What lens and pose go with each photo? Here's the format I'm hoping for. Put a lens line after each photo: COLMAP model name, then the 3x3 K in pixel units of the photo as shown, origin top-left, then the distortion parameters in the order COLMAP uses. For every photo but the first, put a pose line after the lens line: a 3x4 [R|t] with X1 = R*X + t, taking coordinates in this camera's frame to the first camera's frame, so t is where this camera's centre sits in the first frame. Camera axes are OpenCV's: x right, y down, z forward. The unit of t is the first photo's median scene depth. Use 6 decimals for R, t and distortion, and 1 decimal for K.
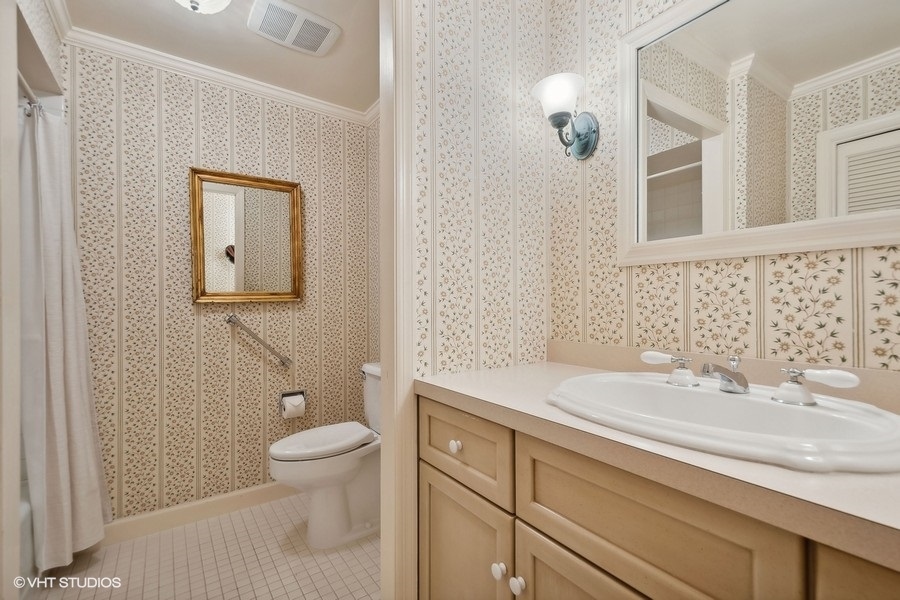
lens RADIAL K [[409.8, 0, 459.2], [0, 409.8, 304.7], [0, 0, 1]] dist [0.017392, -0.004794]
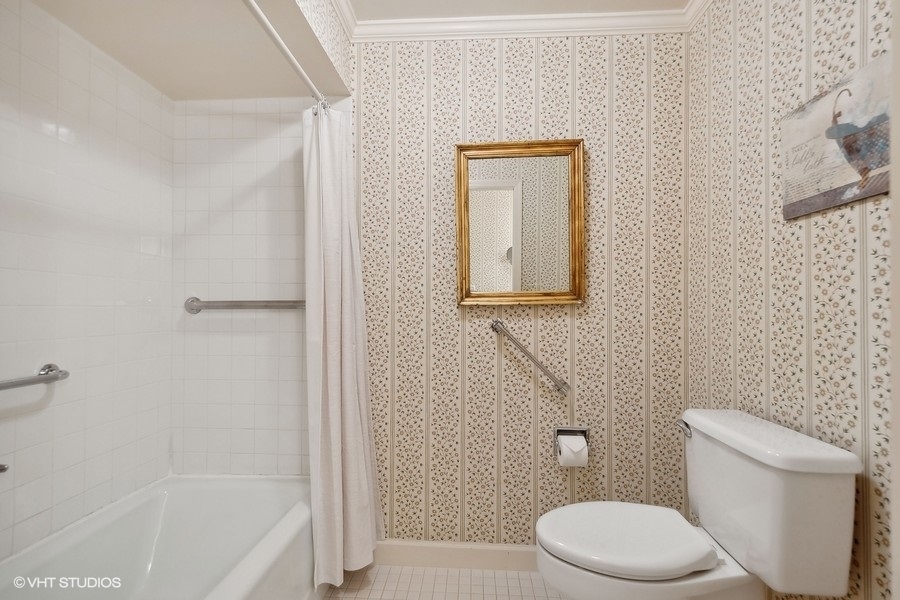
lens RADIAL K [[409.8, 0, 447.7], [0, 409.8, 302.5], [0, 0, 1]] dist [0.017392, -0.004794]
pose [[0.777186, 0.001305, -0.629270, -0.127294], [-0.009464, 0.999909, -0.009614, -0.002329], [0.629200, 0.013427, 0.777127, 0.319545]]
